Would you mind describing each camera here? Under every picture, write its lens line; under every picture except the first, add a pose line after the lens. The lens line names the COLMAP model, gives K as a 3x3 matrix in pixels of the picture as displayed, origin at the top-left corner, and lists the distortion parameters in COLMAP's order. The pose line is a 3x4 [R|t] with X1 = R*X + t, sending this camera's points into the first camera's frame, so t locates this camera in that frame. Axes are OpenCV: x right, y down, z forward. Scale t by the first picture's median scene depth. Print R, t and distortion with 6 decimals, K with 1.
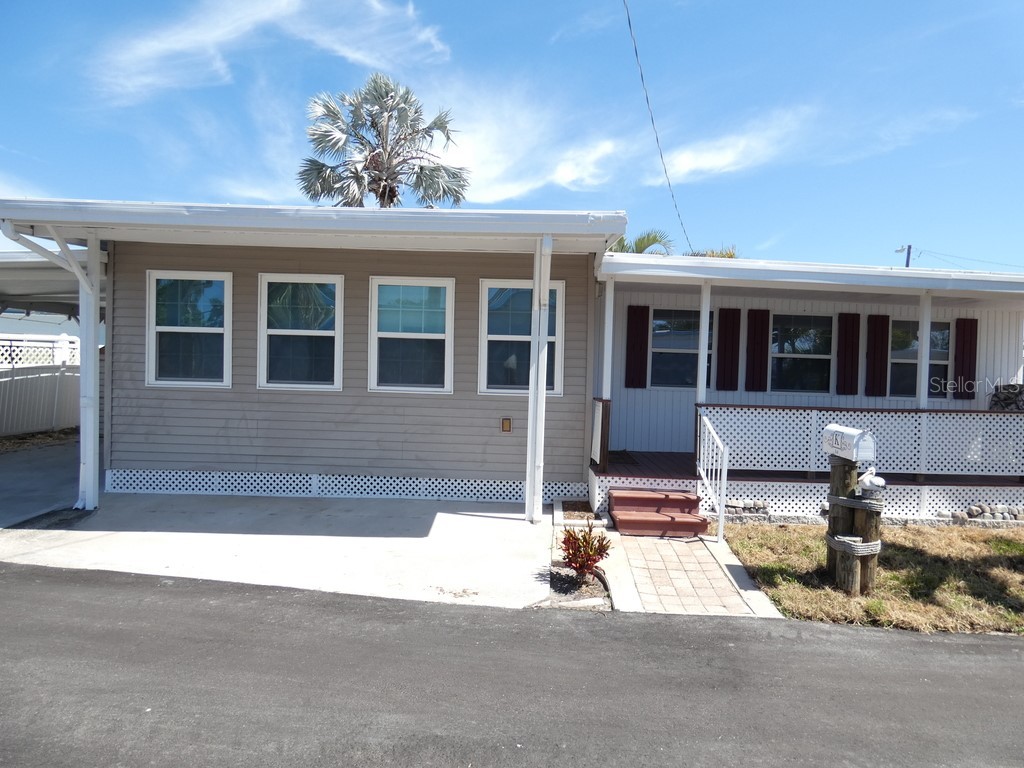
lens RADIAL K [[627.6, 0, 516.8], [0, 627.6, 384.3], [0, 0, 1]] dist [-0.007873, 0.039190]
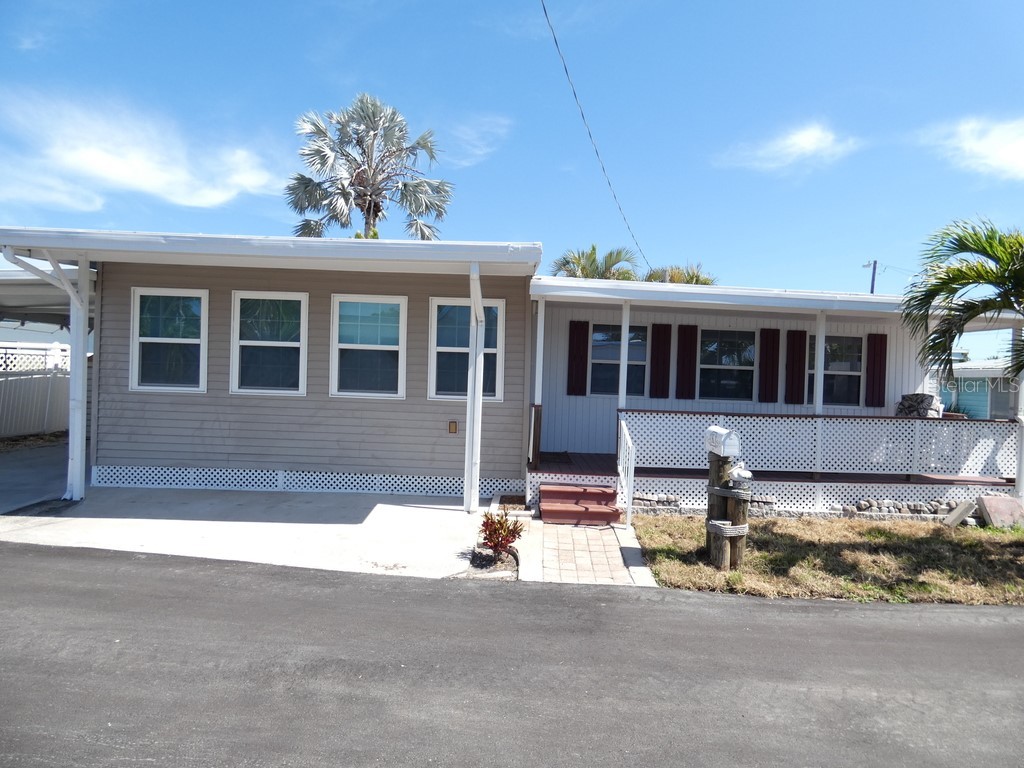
lens RADIAL K [[628.3, 0, 512.0], [0, 628.3, 384.0], [0, 0, 1]] dist [0.006382, 0.035015]
pose [[0.999984, 0.005727, 0.000245, 0.089464], [-0.005723, 0.999864, -0.015487, 0.004377], [-0.000334, 0.015485, 0.999880, -0.124173]]
